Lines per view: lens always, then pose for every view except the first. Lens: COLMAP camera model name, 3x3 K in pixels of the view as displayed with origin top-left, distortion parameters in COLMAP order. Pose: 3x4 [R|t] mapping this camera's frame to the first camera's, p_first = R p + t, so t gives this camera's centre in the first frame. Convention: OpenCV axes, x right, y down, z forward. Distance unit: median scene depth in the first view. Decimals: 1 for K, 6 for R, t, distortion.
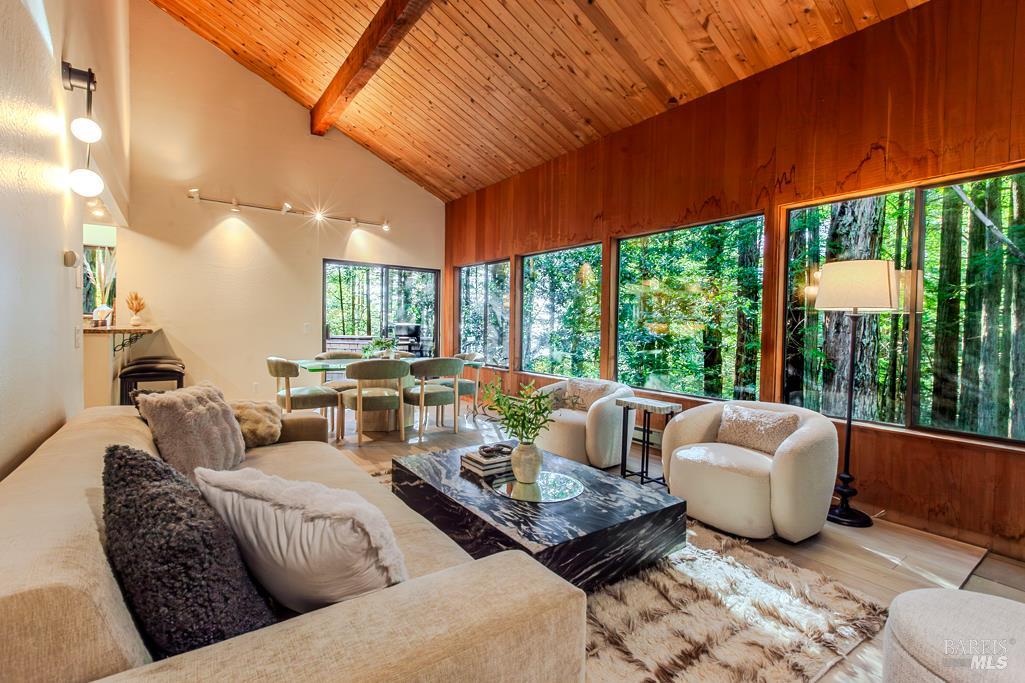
lens RADIAL K [[463.9, 0, 512.5], [0, 463.9, 341.5], [0, 0, 1]] dist [-0.000539, -0.000297]
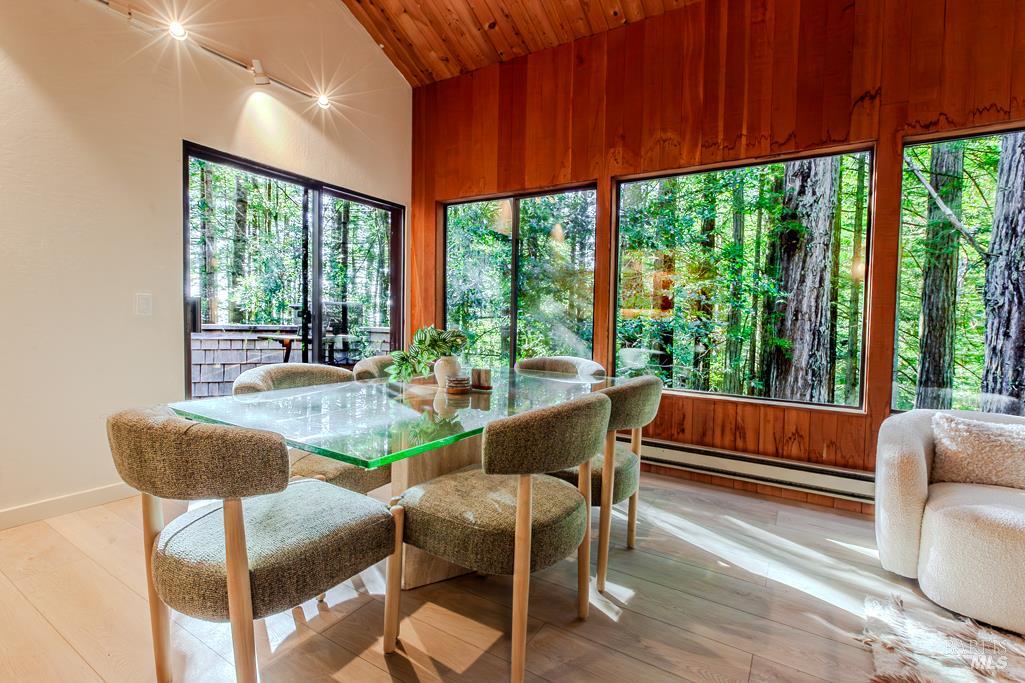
lens RADIAL K [[475.0, 0, 512.5], [0, 475.0, 341.5], [0, 0, 1]] dist [0.000617, -0.000127]
pose [[0.926495, -0.014636, 0.376022, -0.274065], [0.005548, 0.999666, 0.025241, -0.004682], [-0.376265, -0.021299, 0.926267, 0.447166]]
